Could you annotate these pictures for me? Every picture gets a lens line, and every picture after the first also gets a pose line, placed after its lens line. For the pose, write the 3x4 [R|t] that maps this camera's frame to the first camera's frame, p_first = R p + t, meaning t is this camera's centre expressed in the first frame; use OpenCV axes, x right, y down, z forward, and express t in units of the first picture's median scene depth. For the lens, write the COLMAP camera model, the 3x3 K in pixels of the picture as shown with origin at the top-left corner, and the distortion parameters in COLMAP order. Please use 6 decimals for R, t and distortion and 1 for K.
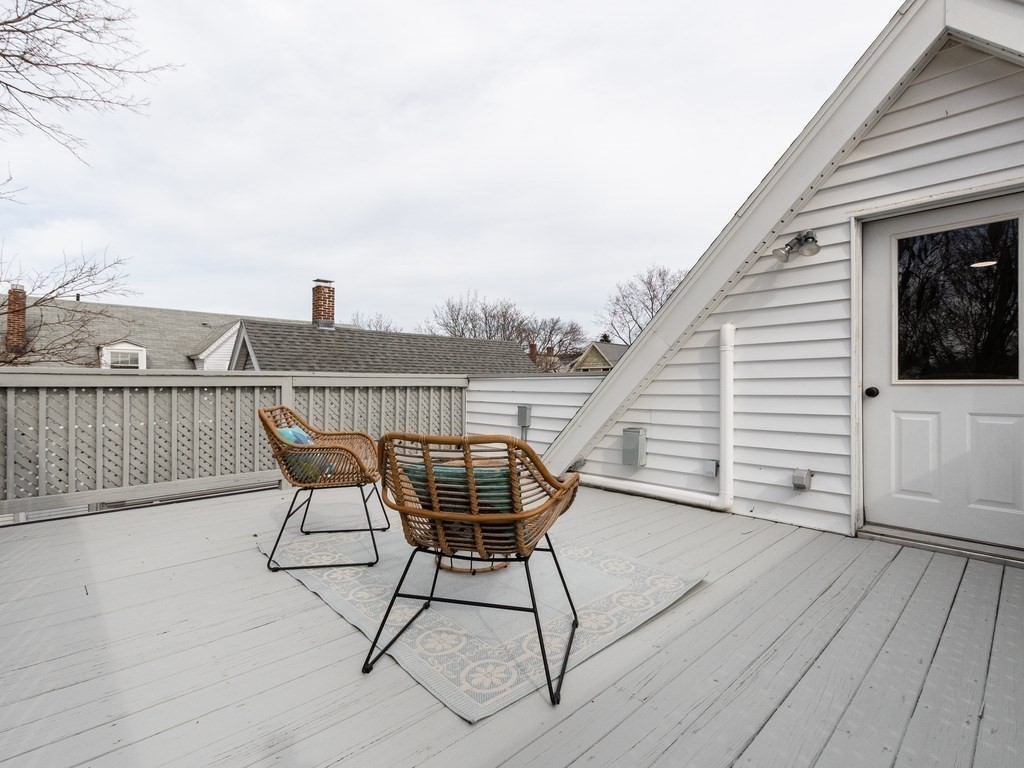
lens RADIAL K [[503.9, 0, 509.8], [0, 503.9, 383.8], [0, 0, 1]] dist [0.004995, -0.003317]
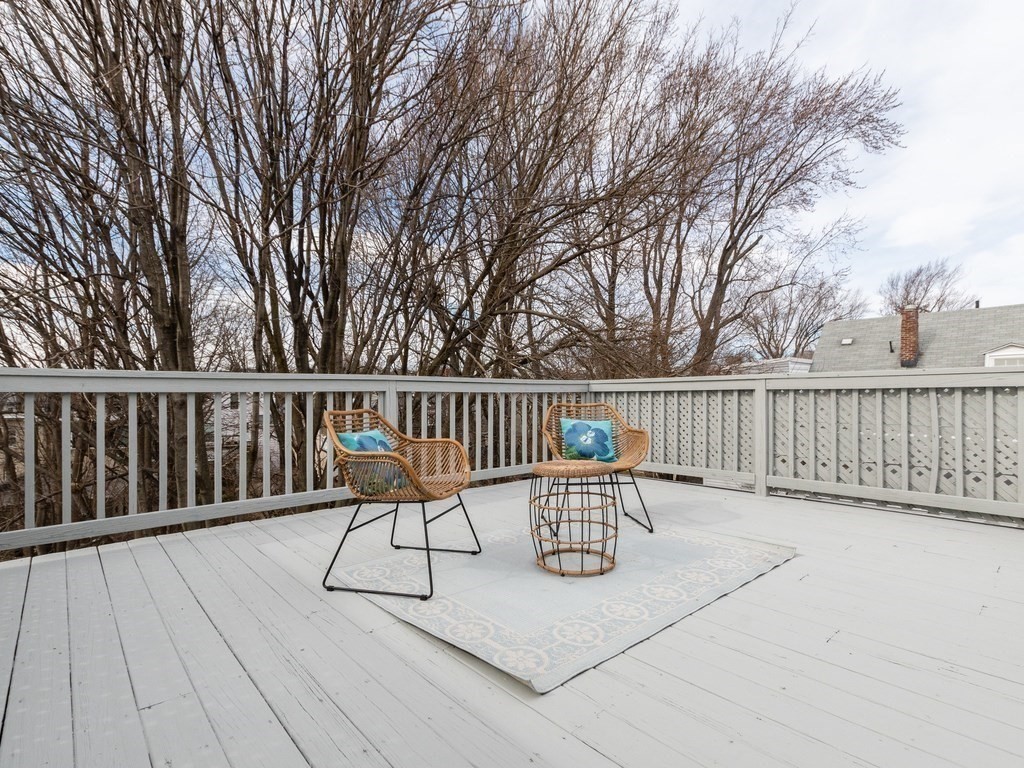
lens RADIAL K [[503.9, 0, 509.7], [0, 503.9, 390.4], [0, 0, 1]] dist [0.004995, -0.003317]
pose [[-0.035954, -0.014143, -0.999253, 1.374102], [0.002152, 0.999896, -0.014229, 0.047927], [0.999351, -0.002662, -0.035920, 1.378995]]
